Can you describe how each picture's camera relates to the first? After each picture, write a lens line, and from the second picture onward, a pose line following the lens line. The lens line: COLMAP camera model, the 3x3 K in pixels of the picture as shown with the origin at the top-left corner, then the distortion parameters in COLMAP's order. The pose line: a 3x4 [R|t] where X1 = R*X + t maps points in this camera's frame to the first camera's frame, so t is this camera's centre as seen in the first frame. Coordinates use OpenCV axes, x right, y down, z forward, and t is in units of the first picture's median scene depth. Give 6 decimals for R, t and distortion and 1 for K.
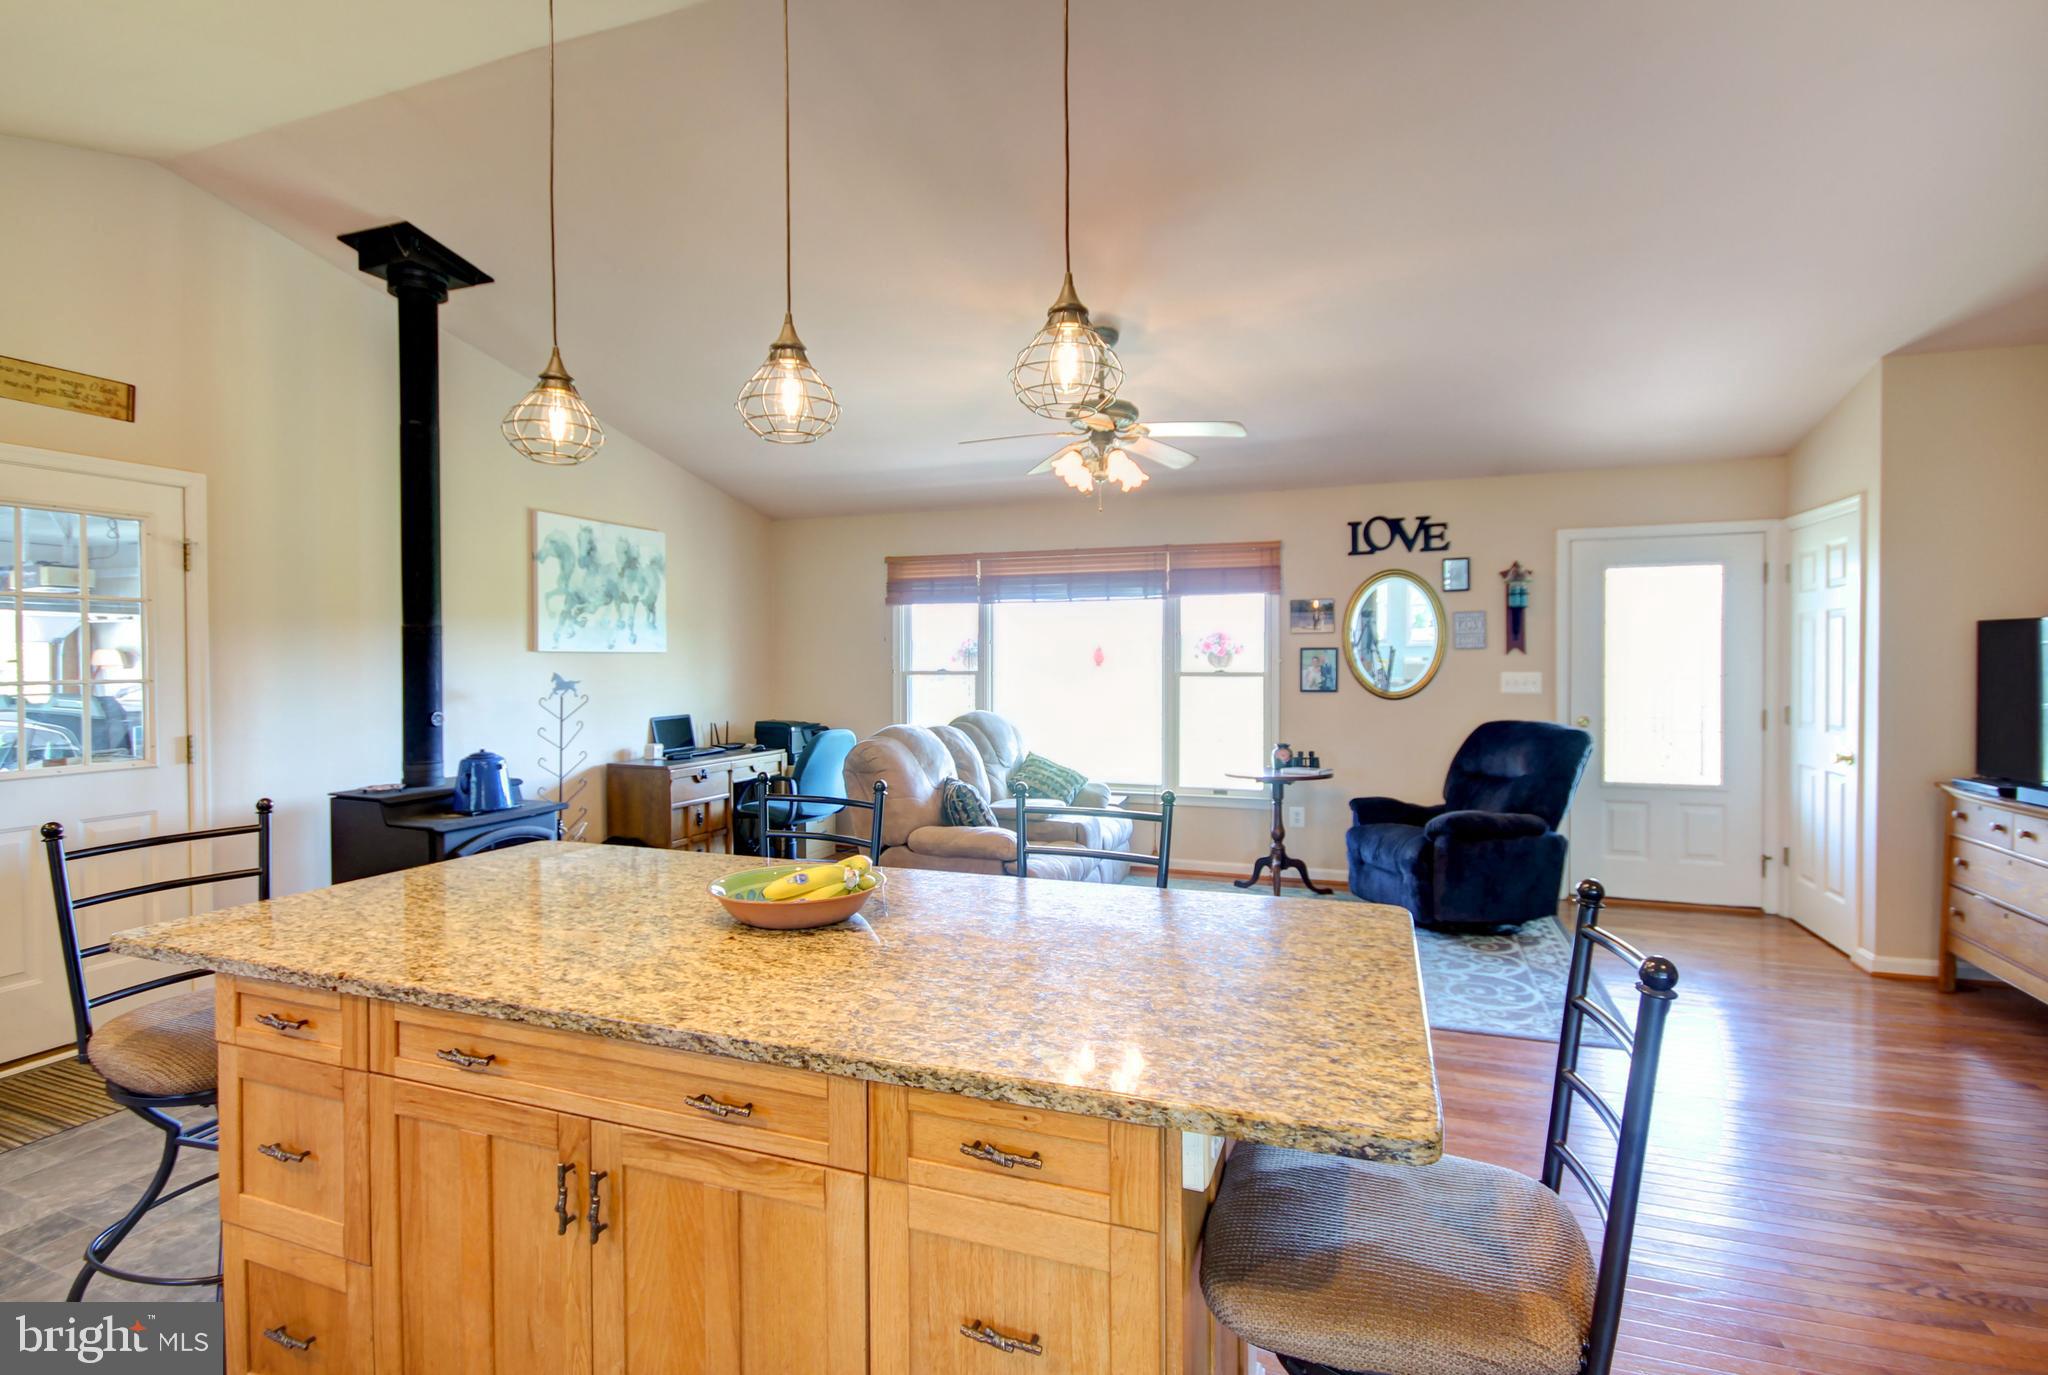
lens RADIAL K [[971.4, 0, 1000.4], [0, 971.4, 673.5], [0, 0, 1]] dist [-0.003250, -0.000344]
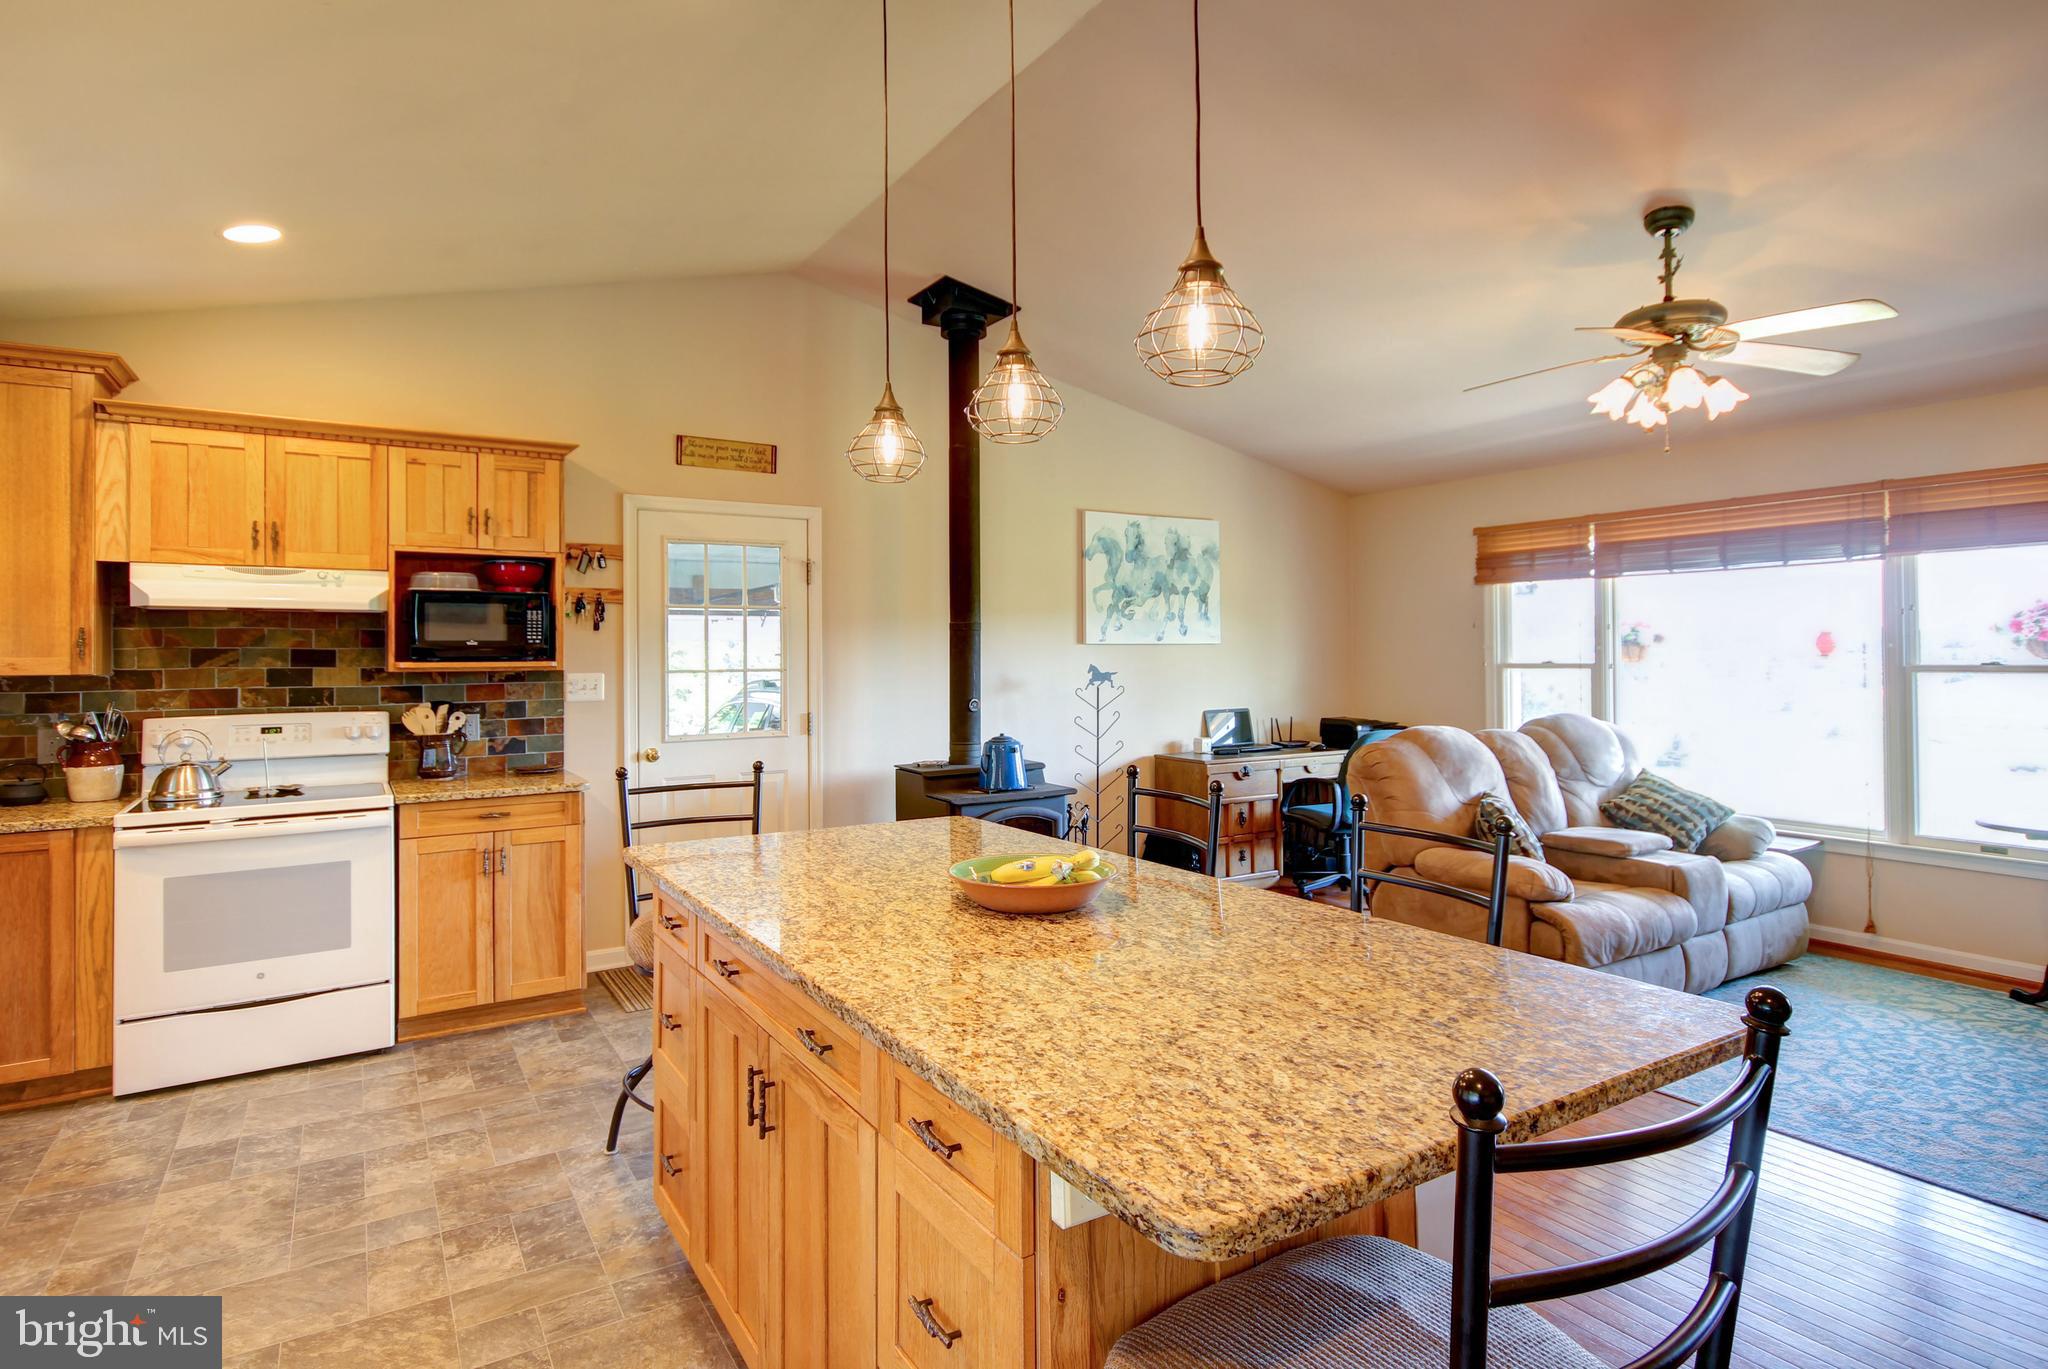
lens RADIAL K [[1067.5, 0, 1017.9], [0, 1067.5, 639.7], [0, 0, 1]] dist [0.002489, 0.001273]
pose [[0.796362, -0.011512, -0.604711, 0.166578], [-0.003167, 0.999726, -0.023203, -0.000292], [0.604812, 0.020393, 0.796107, 0.032721]]
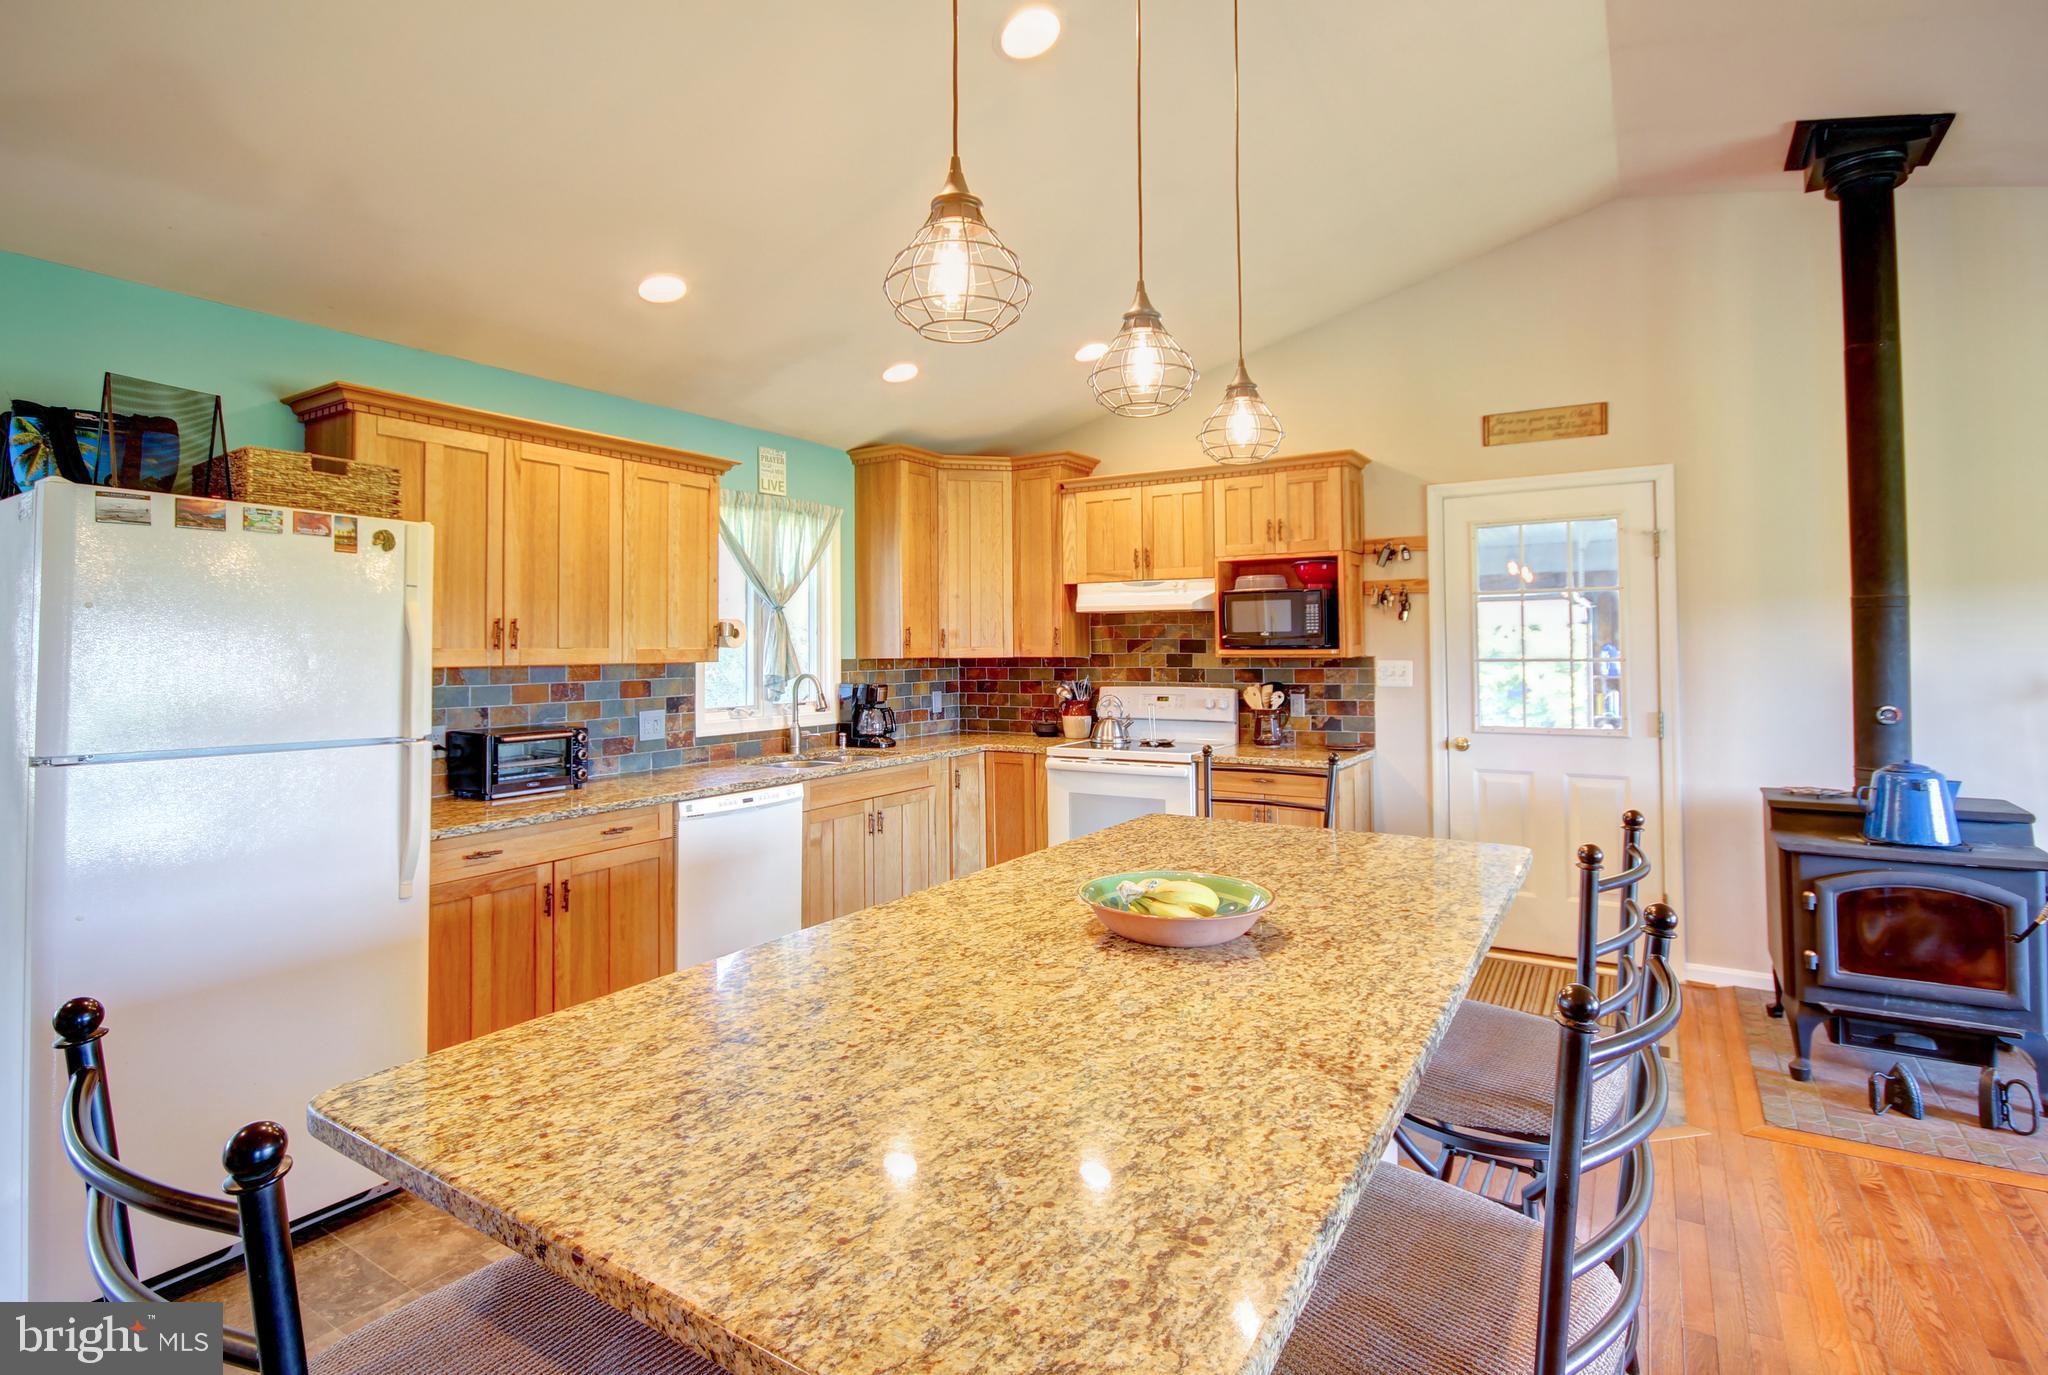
lens RADIAL K [[989.1, 0, 1024.0], [0, 989.1, 627.1], [0, 0, 1]] dist [-0.001169, 0.000892]
pose [[-0.192997, -0.016664, -0.981058, 0.260504], [-0.006241, 0.999856, -0.015756, -0.005732], [0.981180, 0.003082, -0.193073, 0.375945]]
